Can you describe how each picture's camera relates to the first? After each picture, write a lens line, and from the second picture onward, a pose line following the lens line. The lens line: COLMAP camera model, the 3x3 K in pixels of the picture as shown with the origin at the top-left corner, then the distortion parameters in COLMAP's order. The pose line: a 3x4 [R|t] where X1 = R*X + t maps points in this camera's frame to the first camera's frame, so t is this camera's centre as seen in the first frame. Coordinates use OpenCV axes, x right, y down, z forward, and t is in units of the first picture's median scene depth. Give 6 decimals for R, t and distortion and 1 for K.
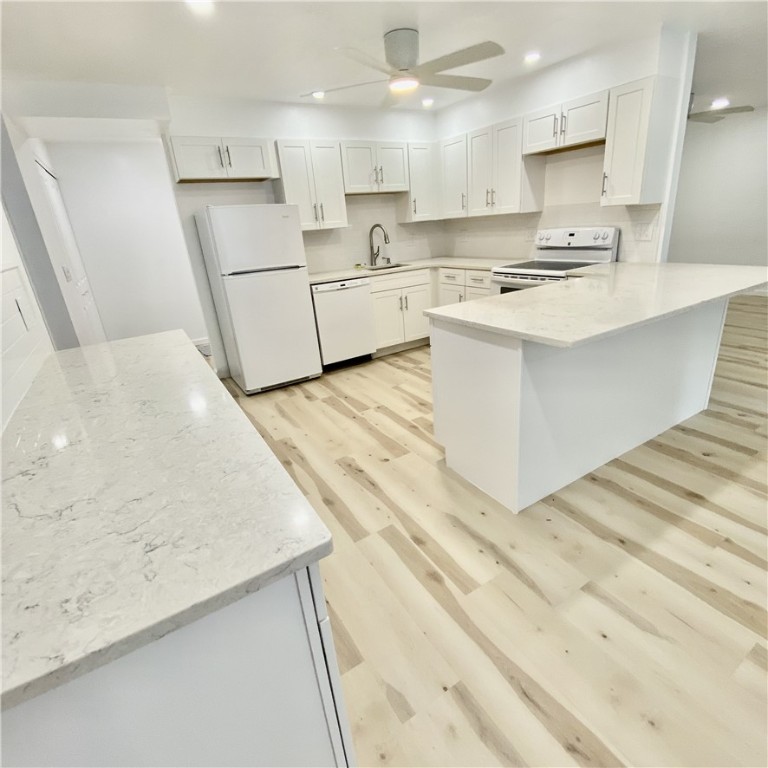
lens RADIAL K [[409.1, 0, 389.4], [0, 409.1, 373.1], [0, 0, 1]] dist [0.059211, -0.058052]
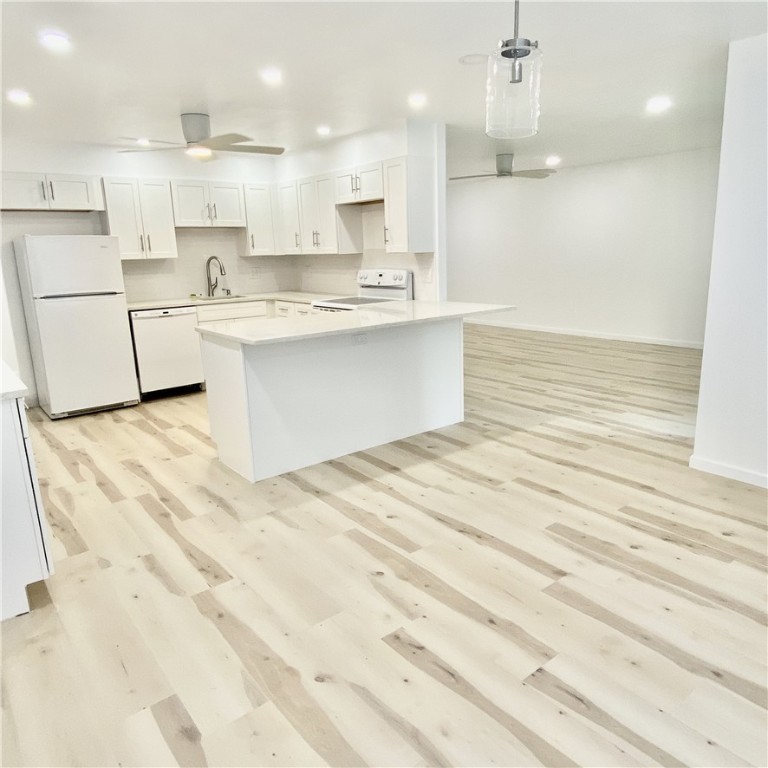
lens RADIAL K [[562.5, 0, 387.2], [0, 562.5, 367.3], [0, 0, 1]] dist [0.090458, -0.123203]
pose [[0.991505, 0.017133, 0.128939, 0.271456], [0.002414, 0.988693, -0.149938, 0.140493], [-0.130050, 0.148975, 0.980252, -0.458460]]
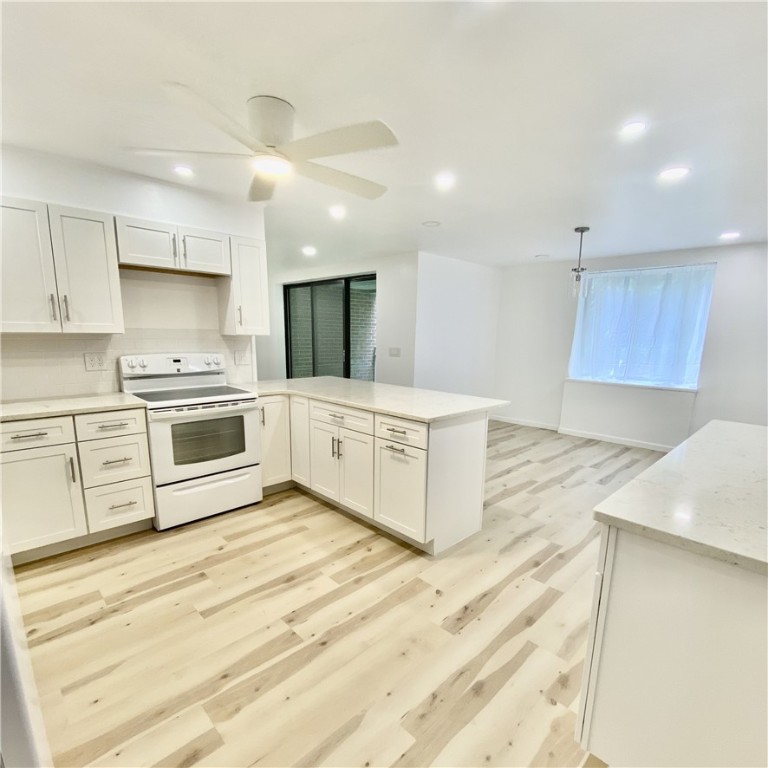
lens RADIAL K [[414.0, 0, 386.0], [0, 414.0, 413.6], [0, 0, 1]] dist [0.040916, -0.060138]
pose [[-0.214322, -0.115947, 0.969857, -0.570329], [0.340309, 0.921853, 0.185411, -0.244150], [-0.915563, 0.369789, -0.158116, 0.779103]]
